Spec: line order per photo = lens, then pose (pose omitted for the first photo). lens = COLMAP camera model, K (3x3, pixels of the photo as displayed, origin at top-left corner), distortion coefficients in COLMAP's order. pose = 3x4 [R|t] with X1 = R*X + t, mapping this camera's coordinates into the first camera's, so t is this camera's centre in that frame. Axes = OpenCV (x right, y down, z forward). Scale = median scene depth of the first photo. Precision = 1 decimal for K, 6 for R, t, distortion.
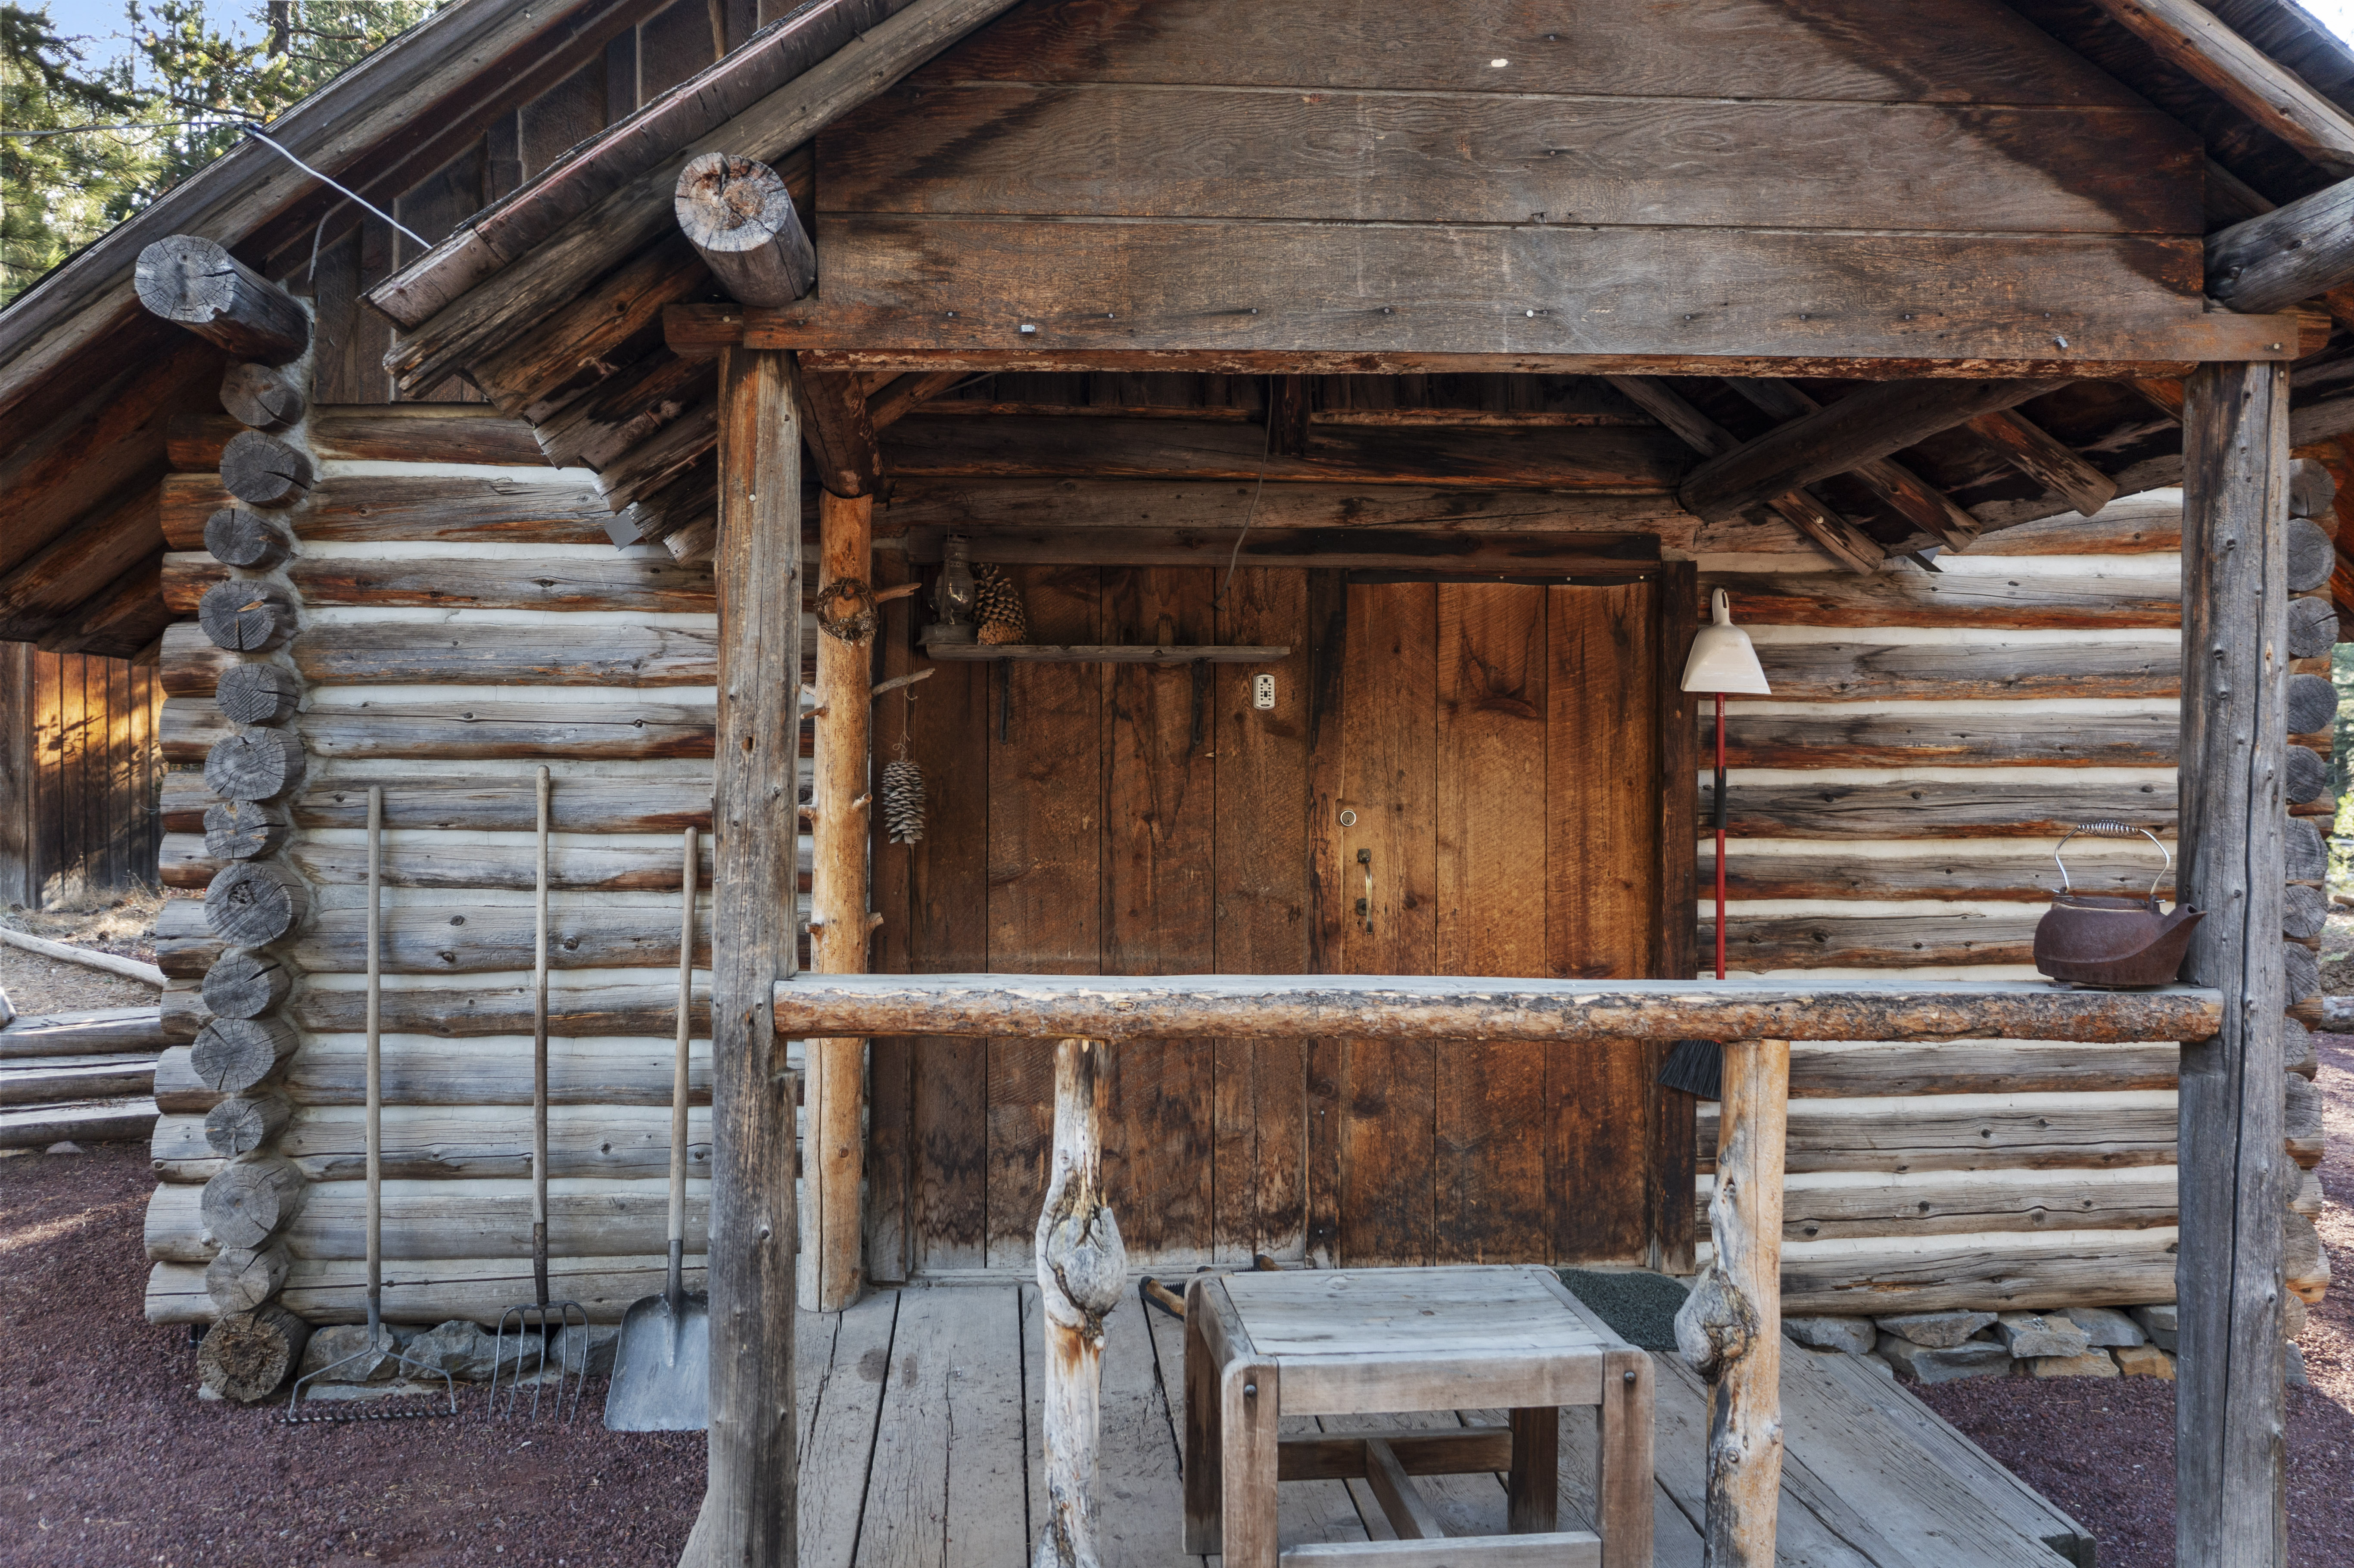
lens RADIAL K [[1862.4, 0, 1179.4], [0, 1862.4, 786.0], [0, 0, 1]] dist [-0.016171, -0.001921]
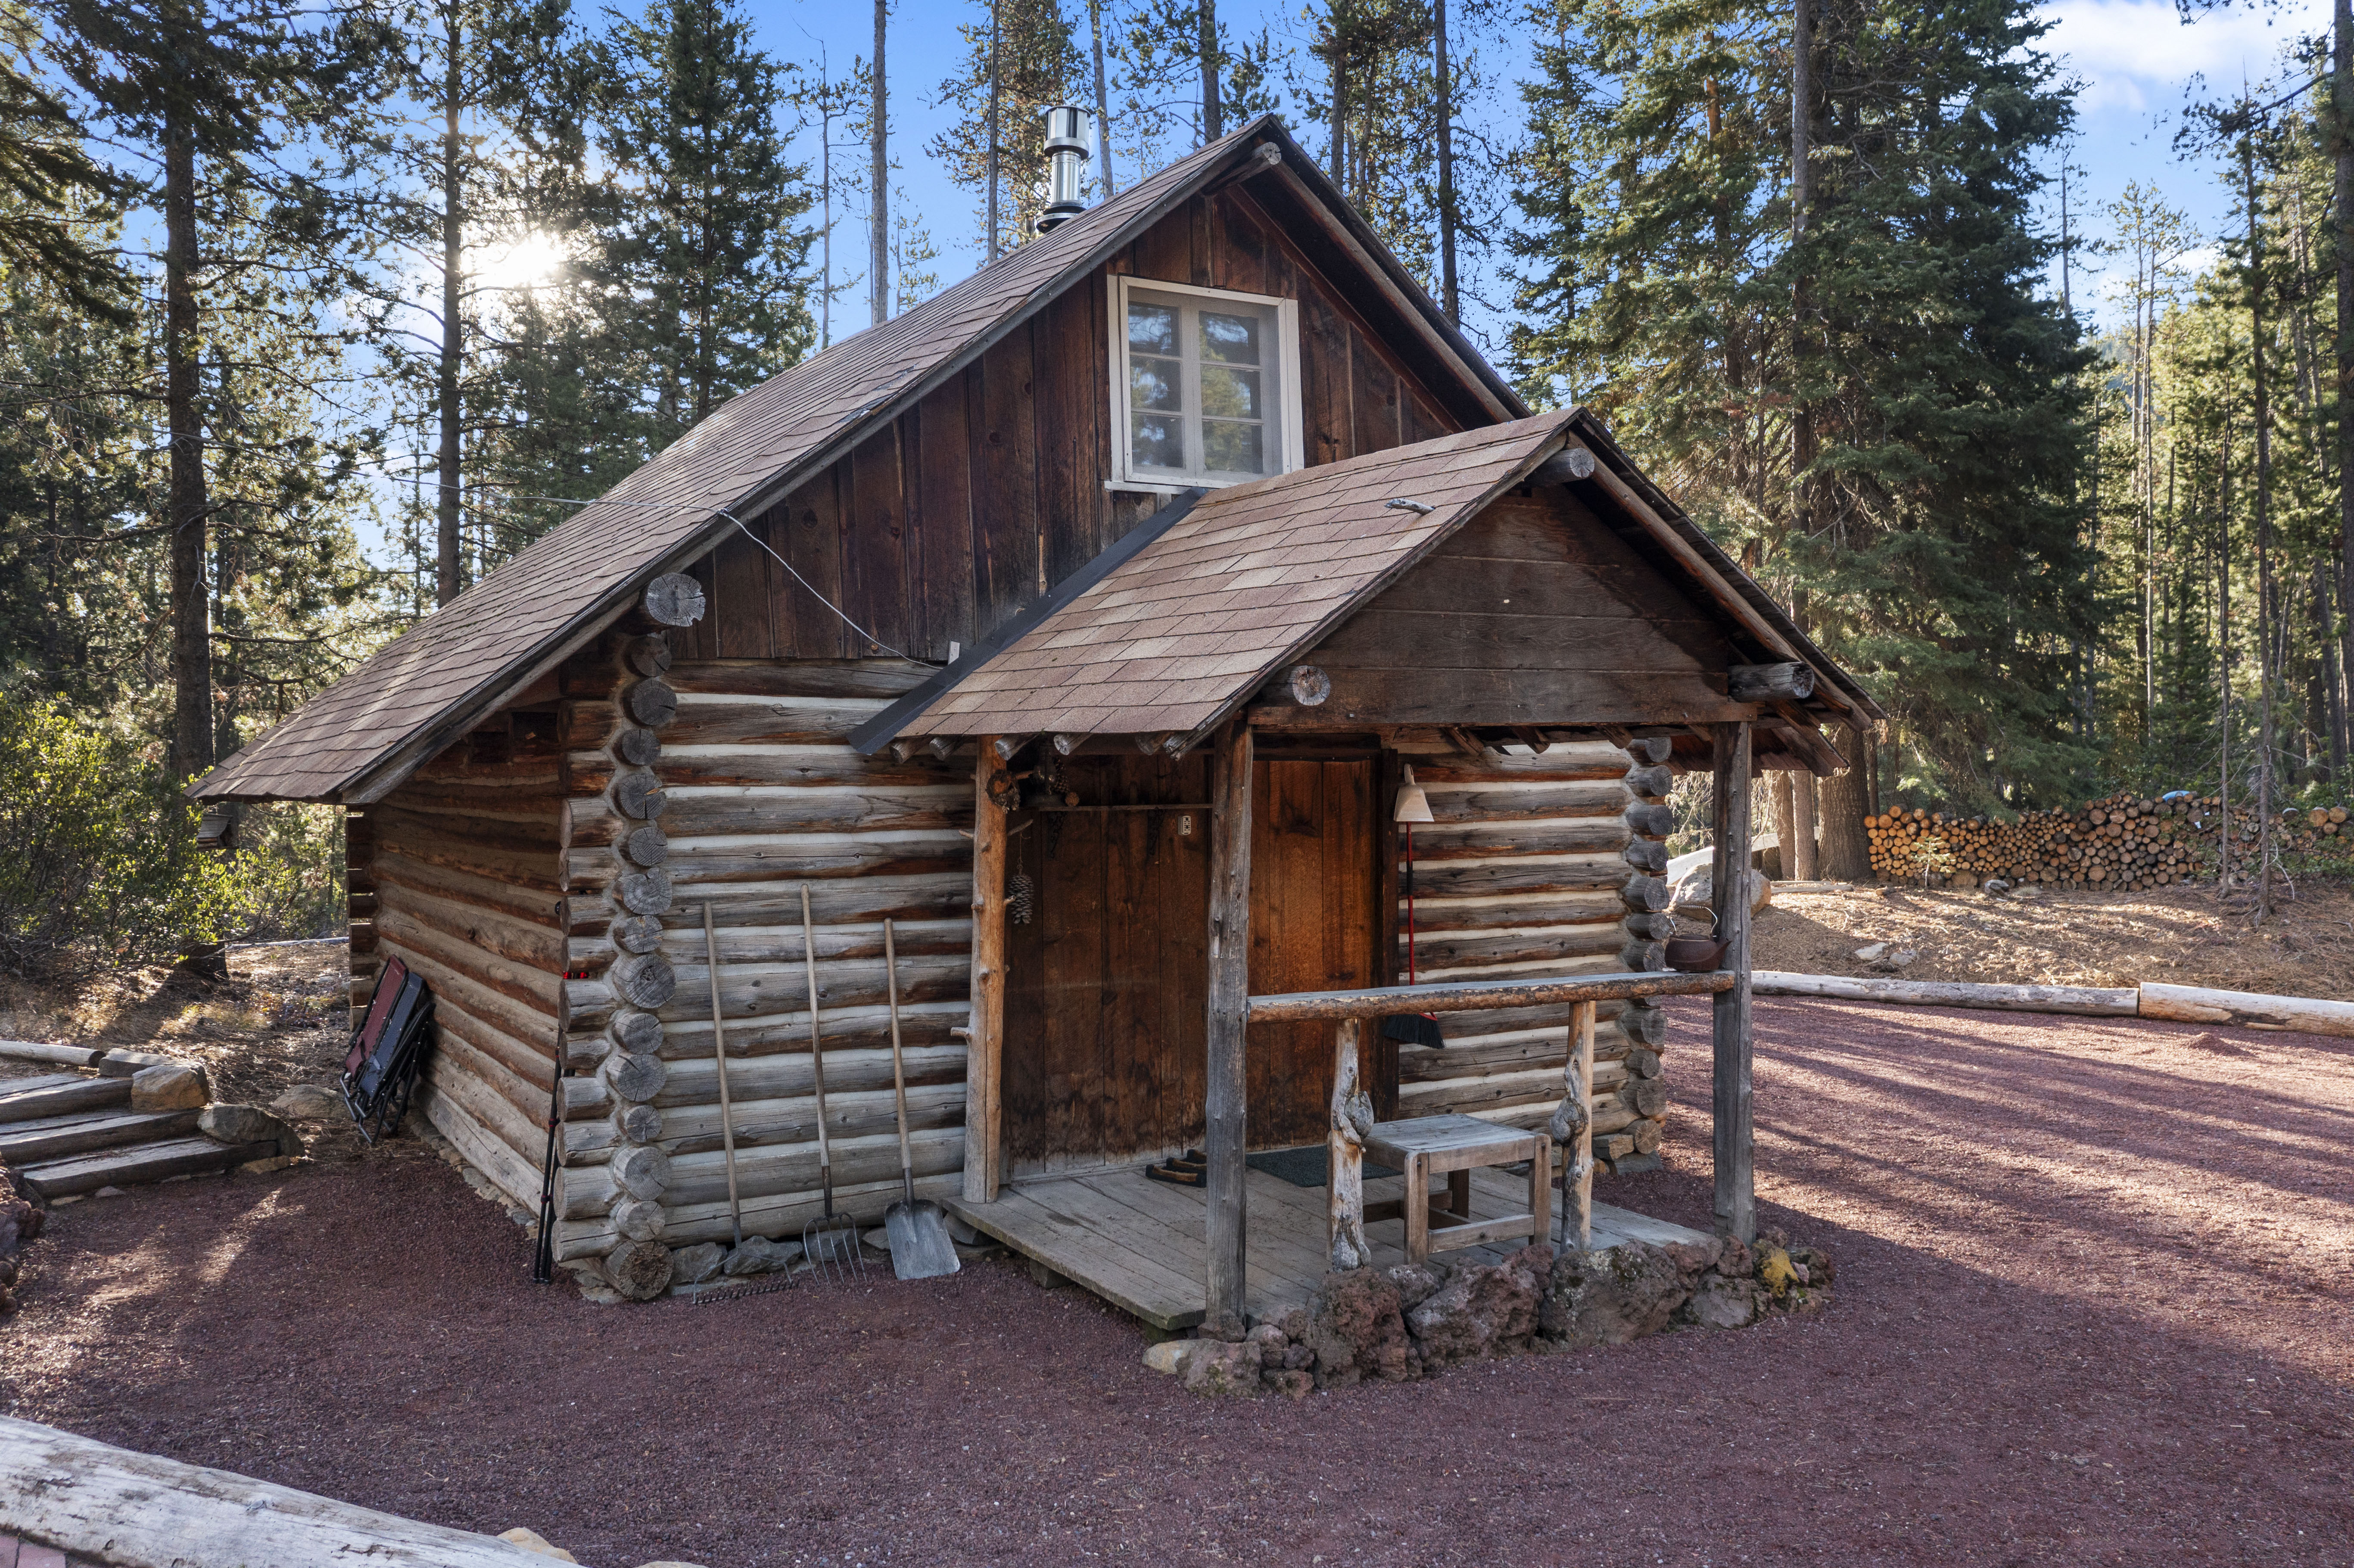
lens RADIAL K [[1862.4, 0, 1172.0], [0, 1862.4, 774.3], [0, 0, 1]] dist [-0.016171, -0.001921]
pose [[0.902918, -0.008233, 0.429735, -0.747540], [0.011595, 0.999919, -0.005207, -0.093603], [-0.429657, 0.009684, 0.902940, -0.589262]]
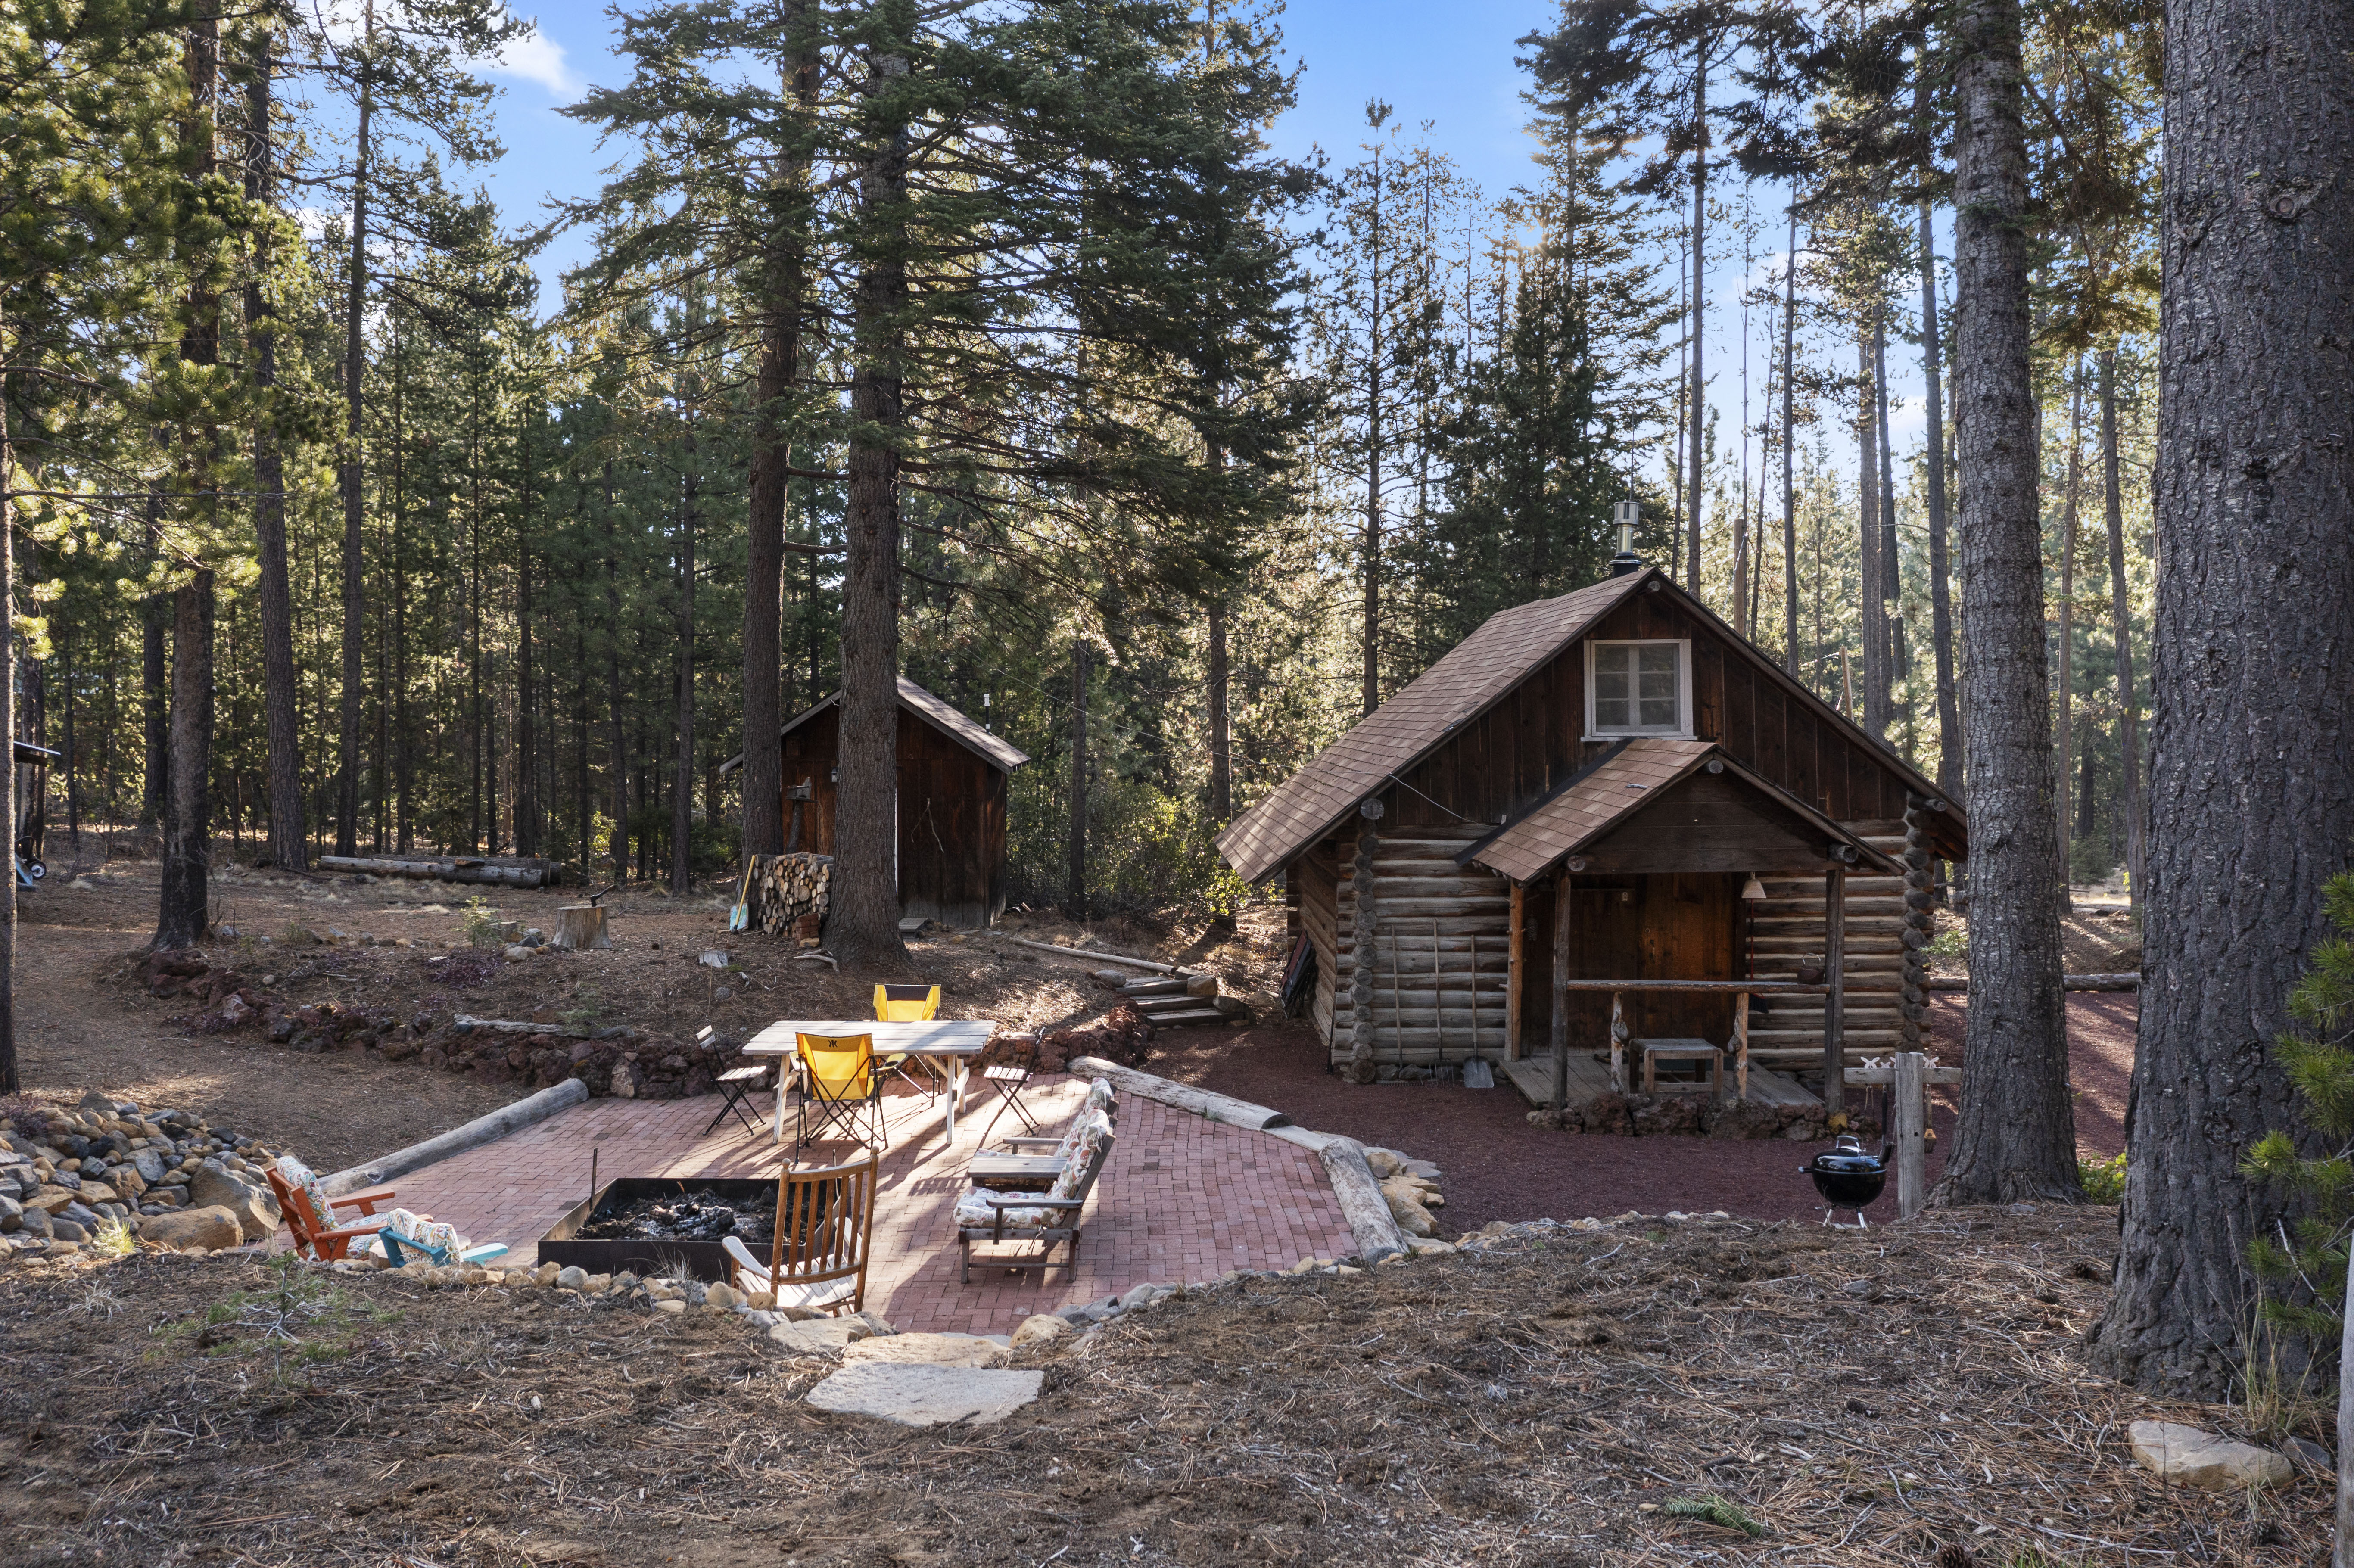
lens RADIAL K [[1862.4, 0, 1180.0], [0, 1862.4, 781.2], [0, 0, 1]] dist [-0.016171, -0.001921]
pose [[0.996927, -0.002213, -0.078309, -0.564657], [0.004146, 0.999691, 0.024527, -0.388582], [0.078230, -0.024776, 0.996627, -2.833398]]
